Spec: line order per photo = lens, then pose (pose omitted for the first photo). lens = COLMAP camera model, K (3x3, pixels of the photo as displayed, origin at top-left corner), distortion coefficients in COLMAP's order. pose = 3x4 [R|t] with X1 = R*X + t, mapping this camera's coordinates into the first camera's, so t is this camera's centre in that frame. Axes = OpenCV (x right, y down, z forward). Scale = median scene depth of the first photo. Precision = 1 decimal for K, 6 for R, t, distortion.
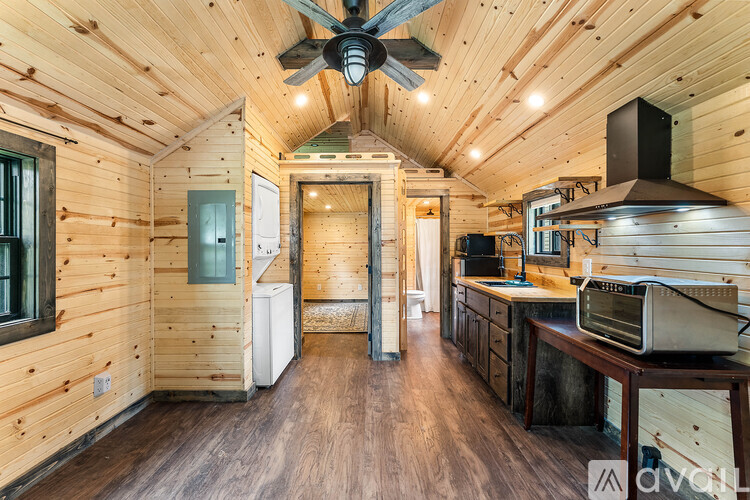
lens RADIAL K [[300.6, 0, 374.0], [0, 300.6, 245.6], [0, 0, 1]] dist [-0.003866, -0.000467]
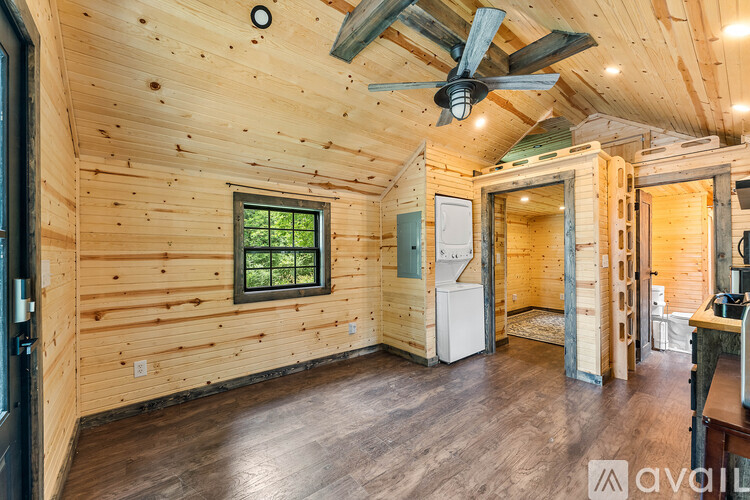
lens RADIAL K [[300.6, 0, 373.8], [0, 300.6, 253.2], [0, 0, 1]] dist [-0.003866, -0.000467]
pose [[0.632945, -0.002106, -0.774194, 0.475404], [0.006765, 0.999973, 0.002811, 0.003226], [0.774167, -0.007017, 0.632943, -0.039883]]
